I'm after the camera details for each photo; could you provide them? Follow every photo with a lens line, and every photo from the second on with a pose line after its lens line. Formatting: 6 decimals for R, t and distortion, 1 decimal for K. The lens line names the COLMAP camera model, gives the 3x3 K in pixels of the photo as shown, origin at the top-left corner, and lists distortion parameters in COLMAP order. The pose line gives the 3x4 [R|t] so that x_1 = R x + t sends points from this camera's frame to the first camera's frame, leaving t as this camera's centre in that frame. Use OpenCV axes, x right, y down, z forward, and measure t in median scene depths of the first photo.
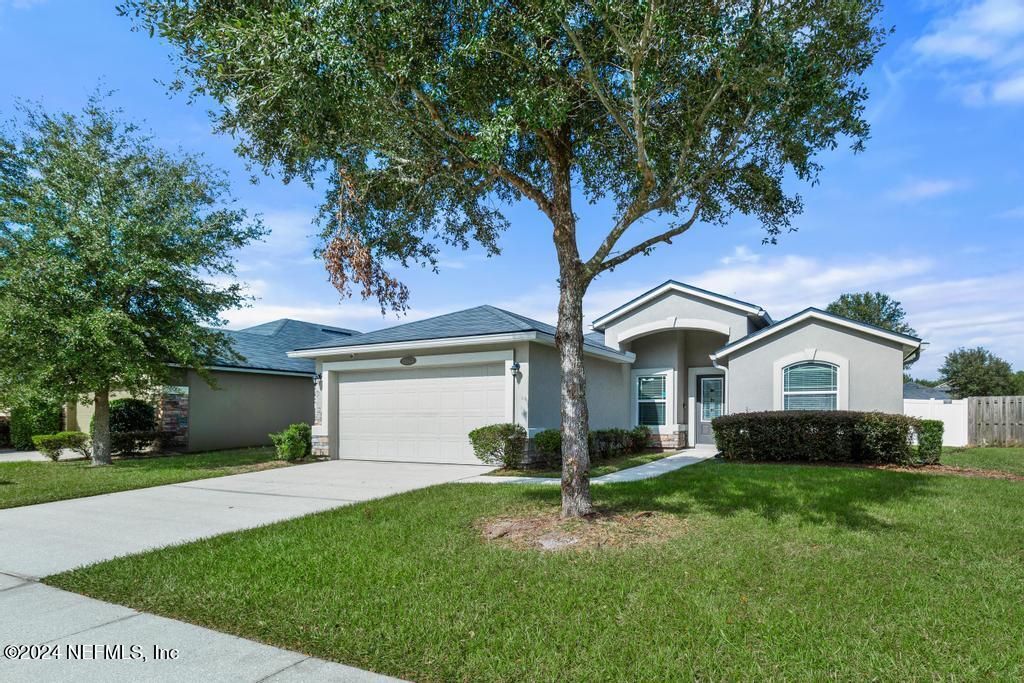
lens RADIAL K [[544.4, 0, 547.6], [0, 544.4, 415.7], [0, 0, 1]] dist [-0.001764, -0.000176]
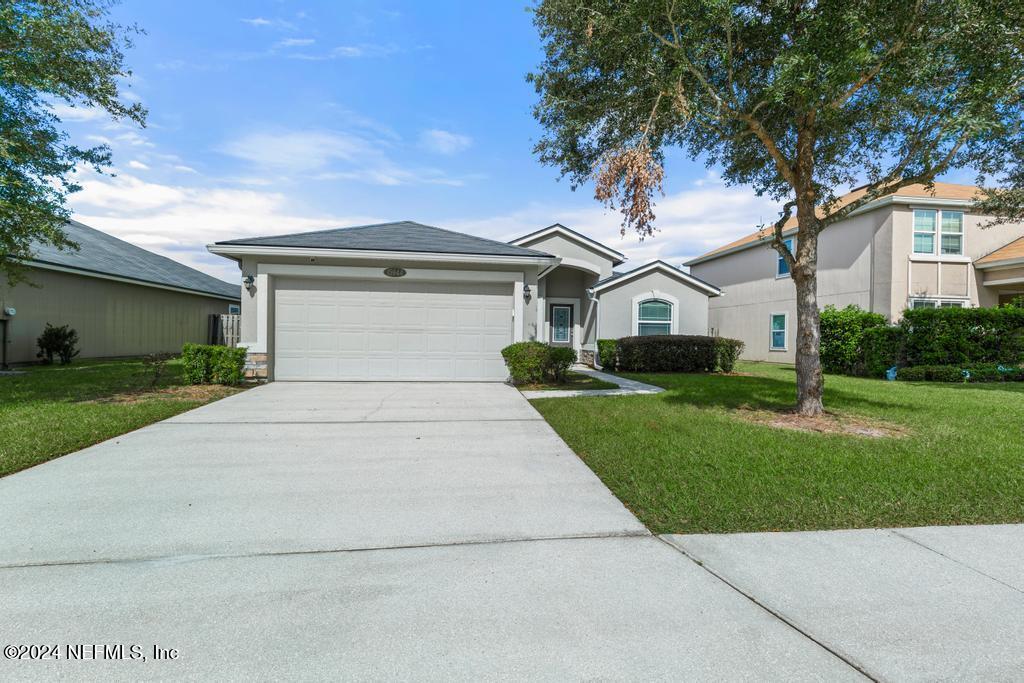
lens RADIAL K [[479.8, 0, 512.0], [0, 479.8, 341.5], [0, 0, 1]] dist [0.002336, -0.000234]
pose [[0.830407, 0.013510, 0.556993, -0.492039], [-0.020371, 0.999774, 0.006121, 0.007383], [-0.556785, -0.016429, 0.830494, 0.185696]]
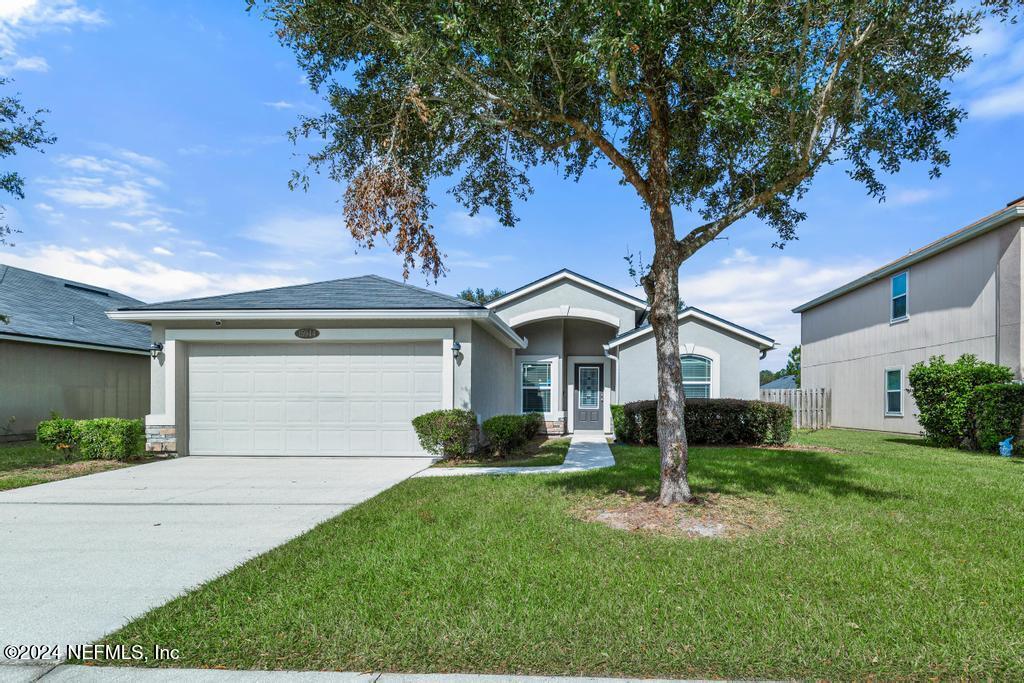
lens RADIAL K [[550.3, 0, 558.8], [0, 550.3, 407.4], [0, 0, 1]] dist [-0.000395, 0.000680]
pose [[0.911107, 0.003693, 0.412153, -0.227725], [-0.006549, 0.999963, 0.005517, 0.003813], [-0.412117, -0.007726, 0.911098, 0.074934]]
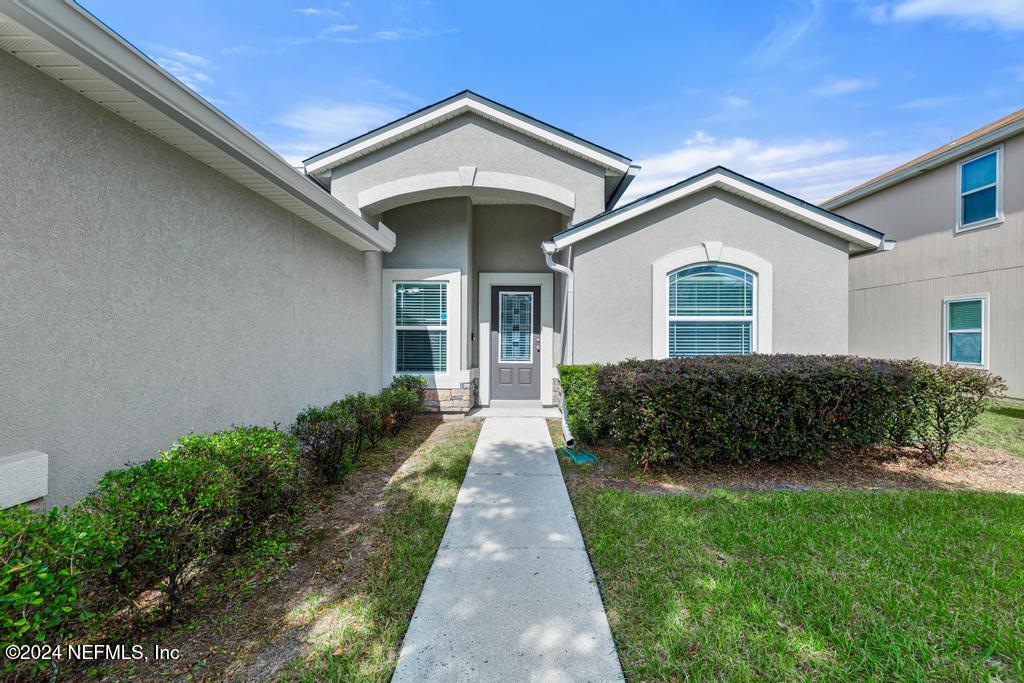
lens RADIAL K [[479.8, 0, 512.0], [0, 479.8, 341.5], [0, 0, 1]] dist [0.002336, -0.000234]
pose [[0.895005, 0.000520, 0.446056, 0.069274], [-0.005008, 0.999948, 0.008883, -0.021467], [-0.446028, -0.010185, 0.894961, 0.633759]]
